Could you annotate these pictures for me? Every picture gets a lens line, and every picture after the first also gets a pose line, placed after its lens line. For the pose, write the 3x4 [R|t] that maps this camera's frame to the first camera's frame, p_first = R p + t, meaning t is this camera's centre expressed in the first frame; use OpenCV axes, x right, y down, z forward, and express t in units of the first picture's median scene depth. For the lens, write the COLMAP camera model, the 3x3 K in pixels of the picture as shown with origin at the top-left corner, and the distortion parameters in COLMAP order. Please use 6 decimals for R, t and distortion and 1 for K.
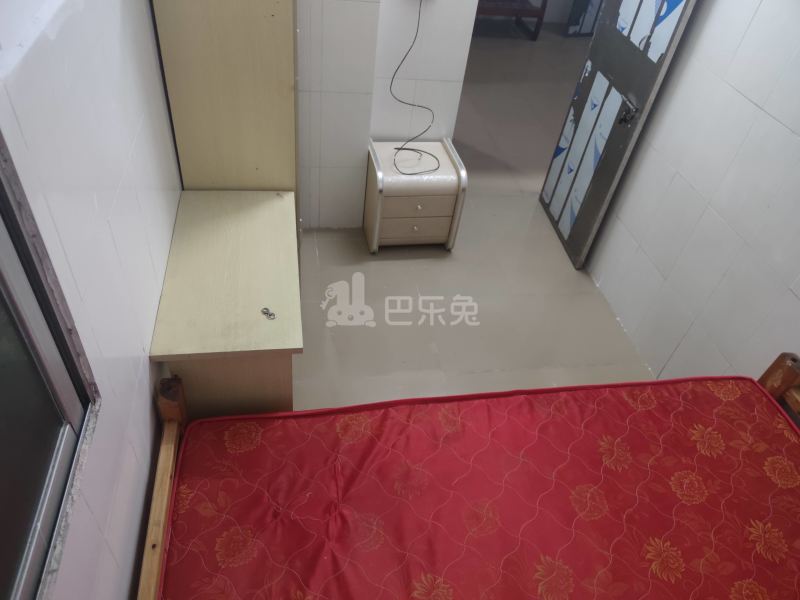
lens RADIAL K [[572.3, 0, 395.1], [0, 572.3, 299.4], [0, 0, 1]] dist [0.062541, -0.071929]
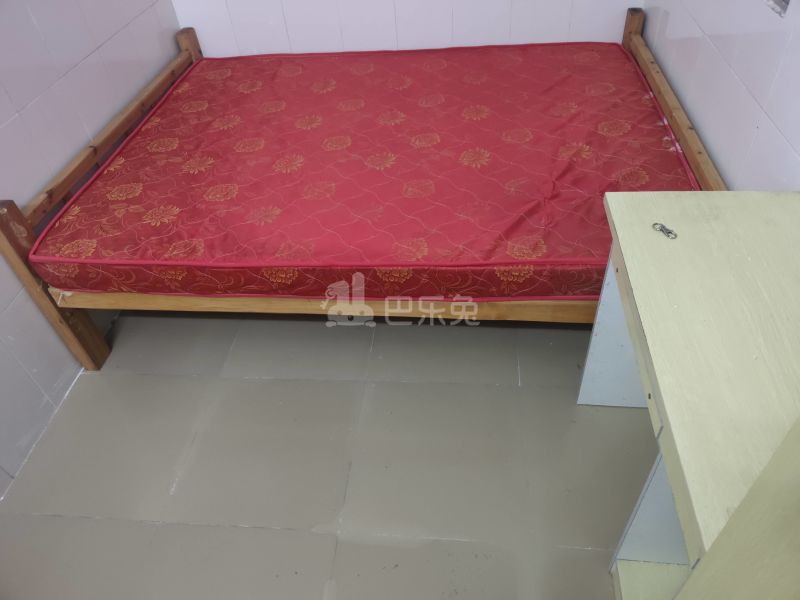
lens RADIAL K [[572.3, 0, 400.4], [0, 572.3, 299.5], [0, 0, 1]] dist [0.062541, -0.071929]
pose [[-0.967201, -0.197579, 0.159643, -0.032477], [0.151121, 0.057583, 0.986837, -0.554313], [-0.204170, 0.978594, -0.025836, 0.915793]]
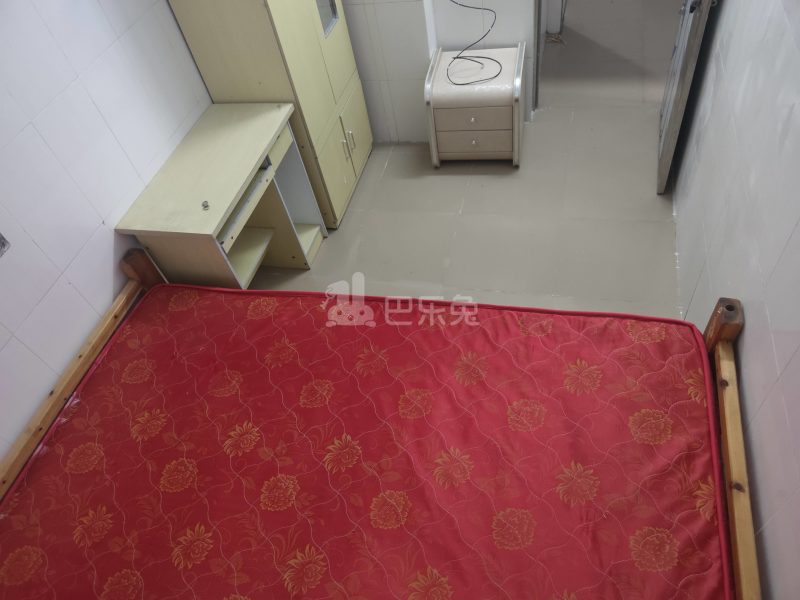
lens RADIAL K [[572.3, 0, 398.1], [0, 572.3, 303.3], [0, 0, 1]] dist [0.062541, -0.071929]
pose [[0.886604, 0.137771, -0.441535, 0.564975], [-0.075832, 0.984988, 0.155072, 0.006167], [0.456271, -0.104005, 0.883742, 0.059306]]
